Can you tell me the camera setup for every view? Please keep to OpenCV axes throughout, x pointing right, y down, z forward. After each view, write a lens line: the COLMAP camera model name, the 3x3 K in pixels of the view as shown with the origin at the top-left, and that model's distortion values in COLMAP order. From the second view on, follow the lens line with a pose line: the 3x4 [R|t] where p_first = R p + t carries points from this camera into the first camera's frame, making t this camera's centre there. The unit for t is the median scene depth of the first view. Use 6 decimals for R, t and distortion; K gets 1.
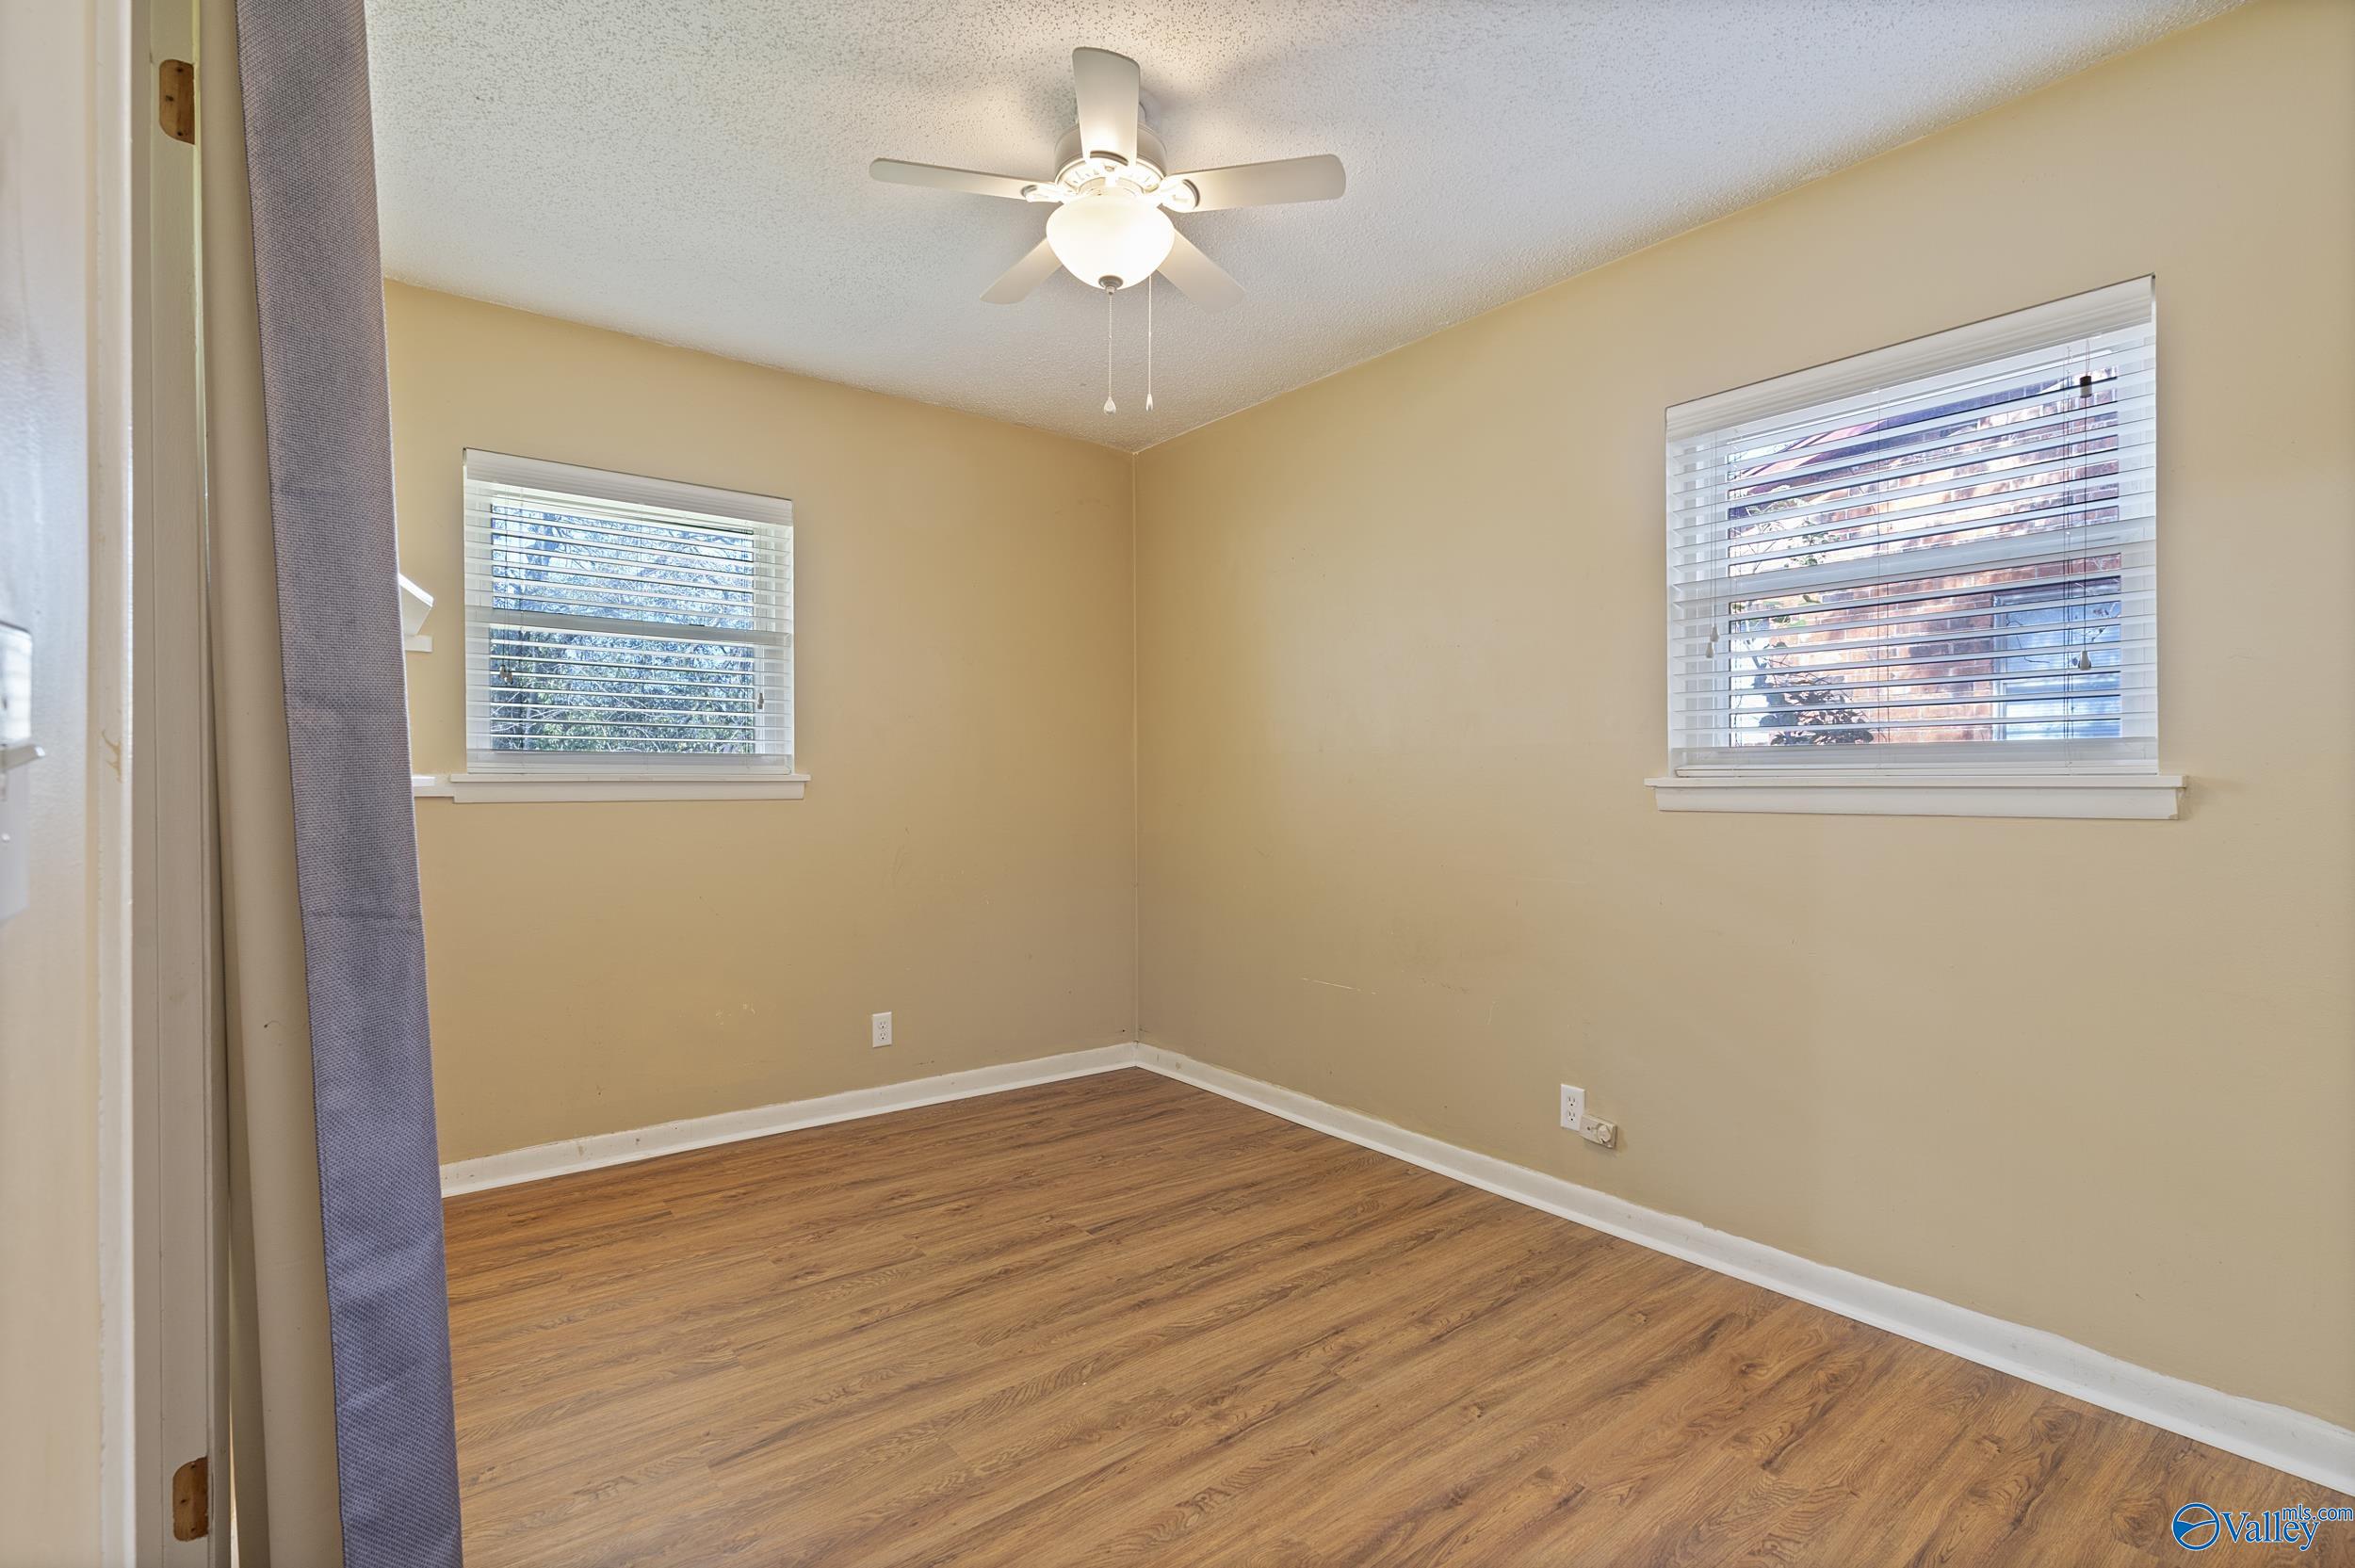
lens RADIAL K [[1076.9, 0, 1140.0], [0, 1076.9, 789.8], [0, 0, 1]] dist [-0.005186, 0.001591]
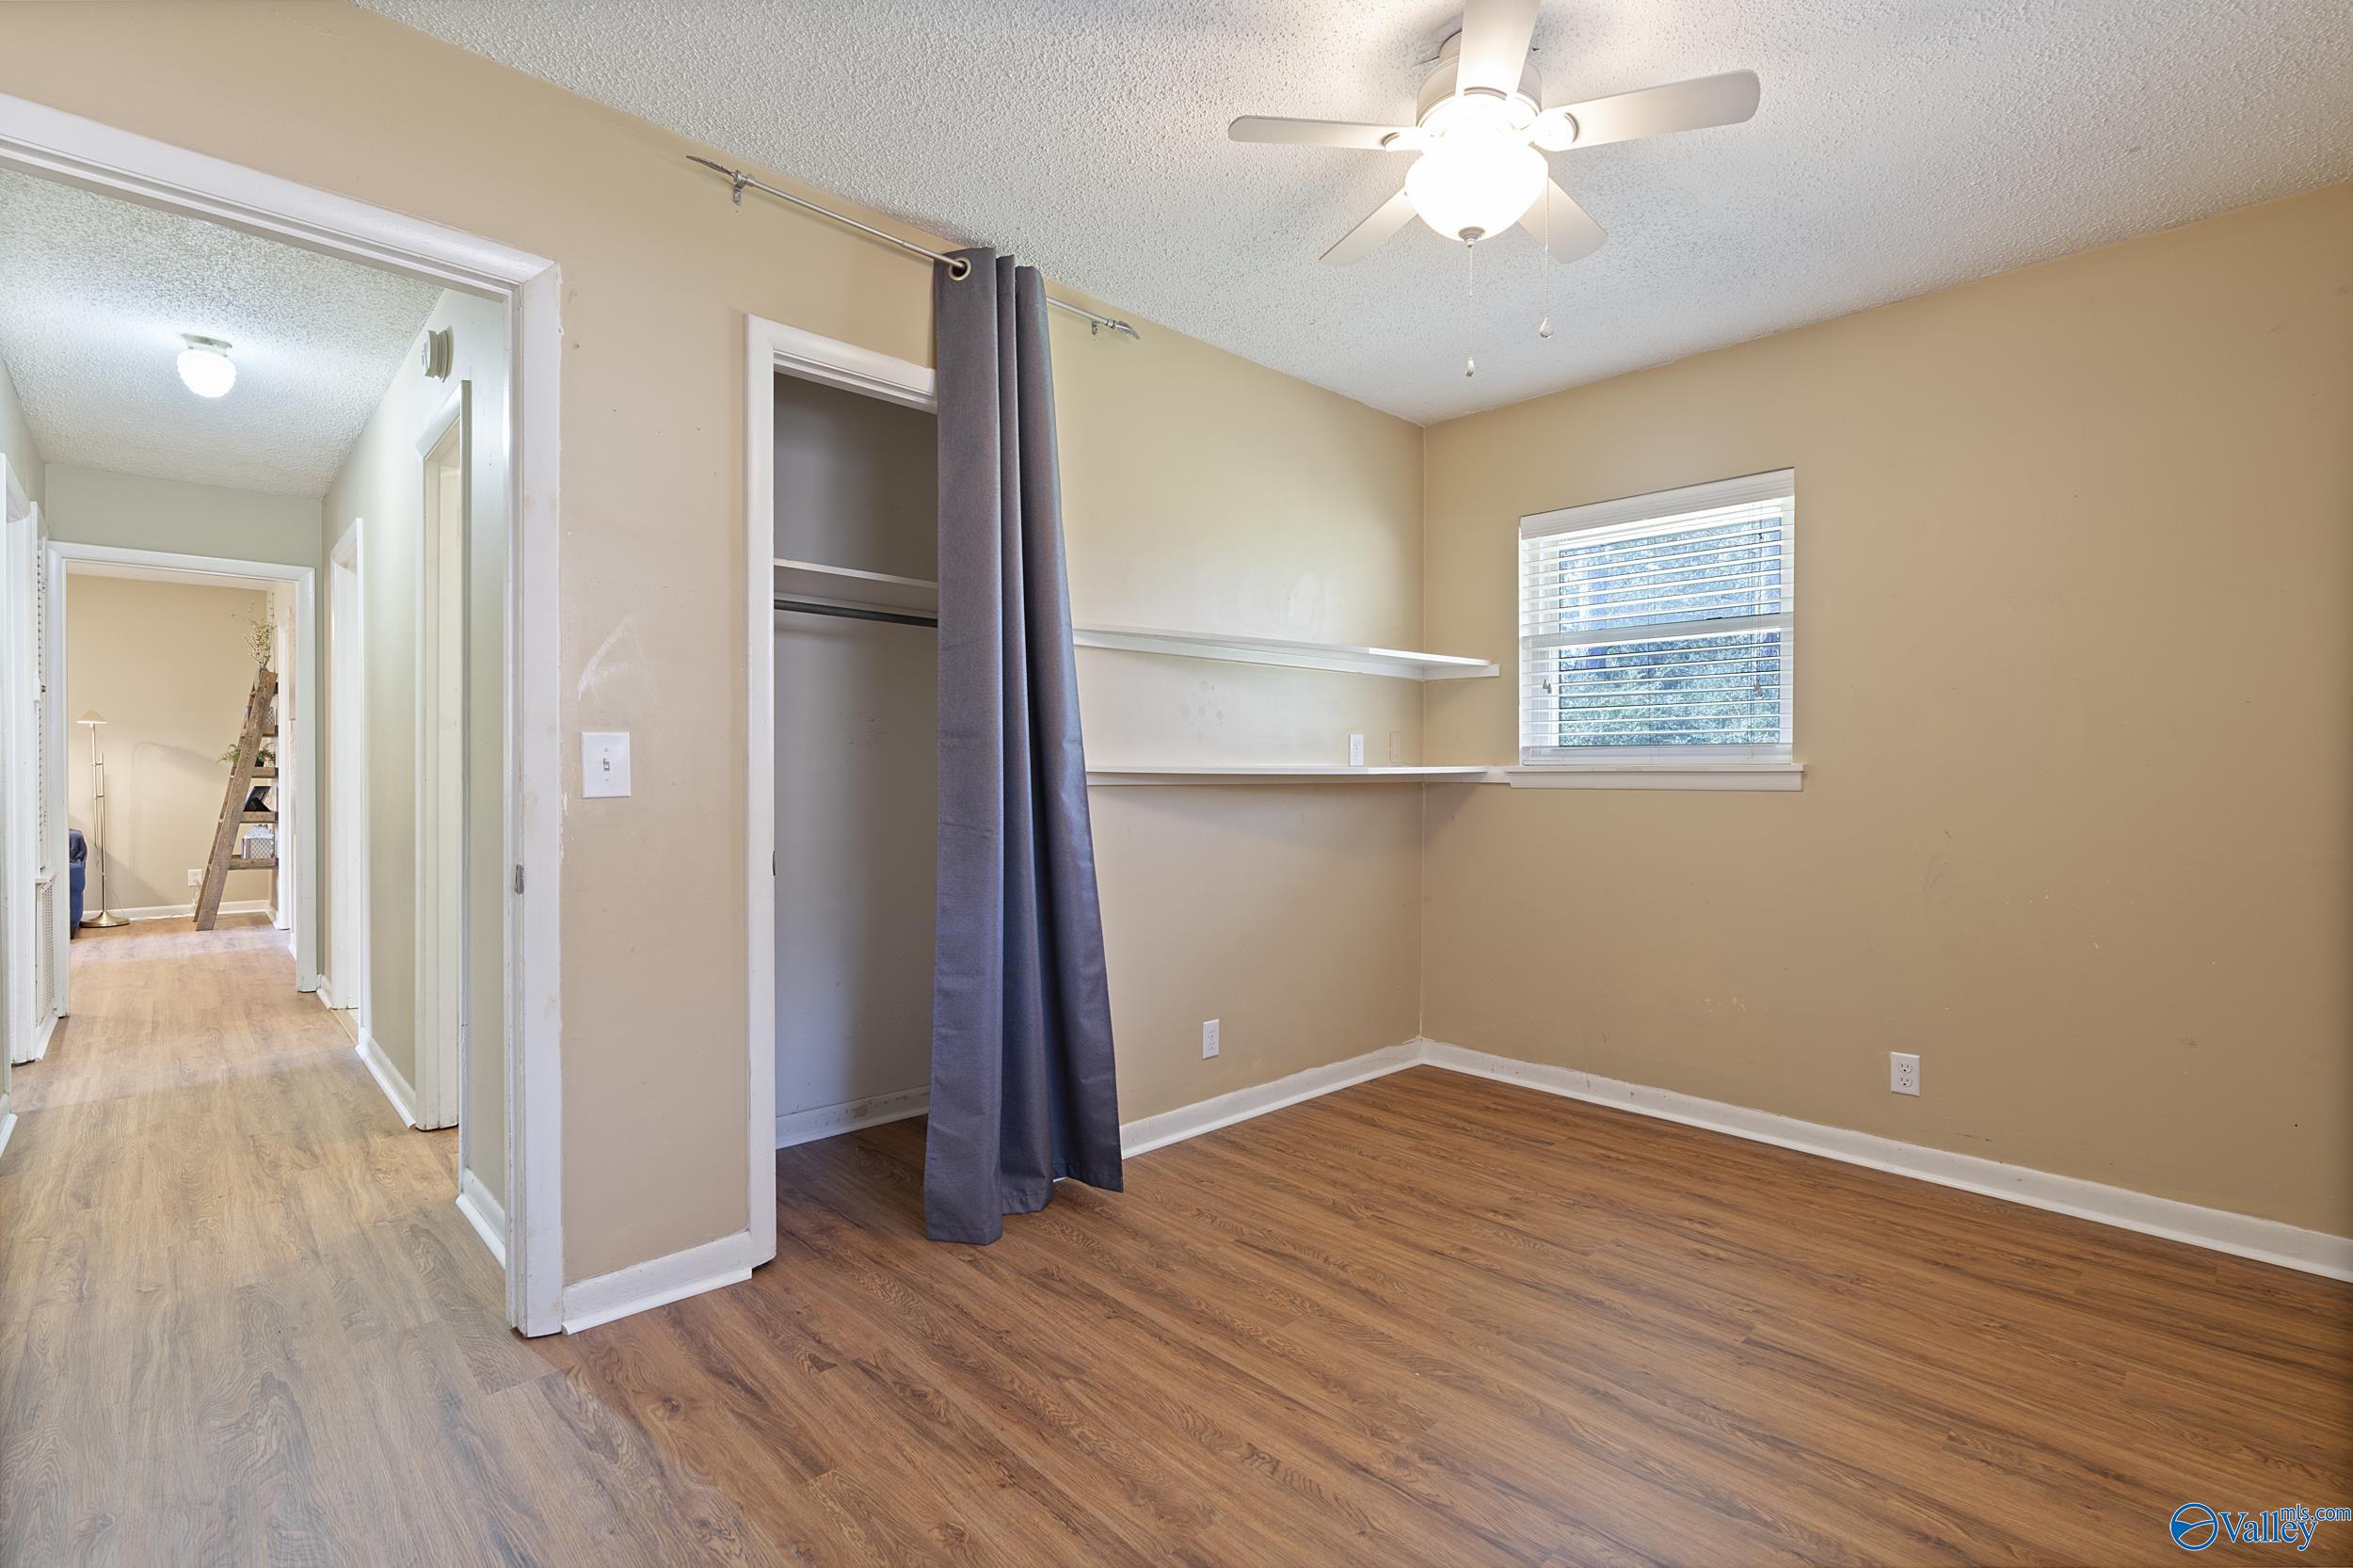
lens RADIAL K [[1076.1, 0, 1241.7], [0, 1076.1, 783.3], [0, 0, 1]] dist [-0.005186, 0.001591]
pose [[0.137517, 0.007732, -0.990469, 0.747480], [-0.007932, 0.999946, 0.006705, 0.000663], [0.990468, 0.006934, 0.137571, 0.576585]]
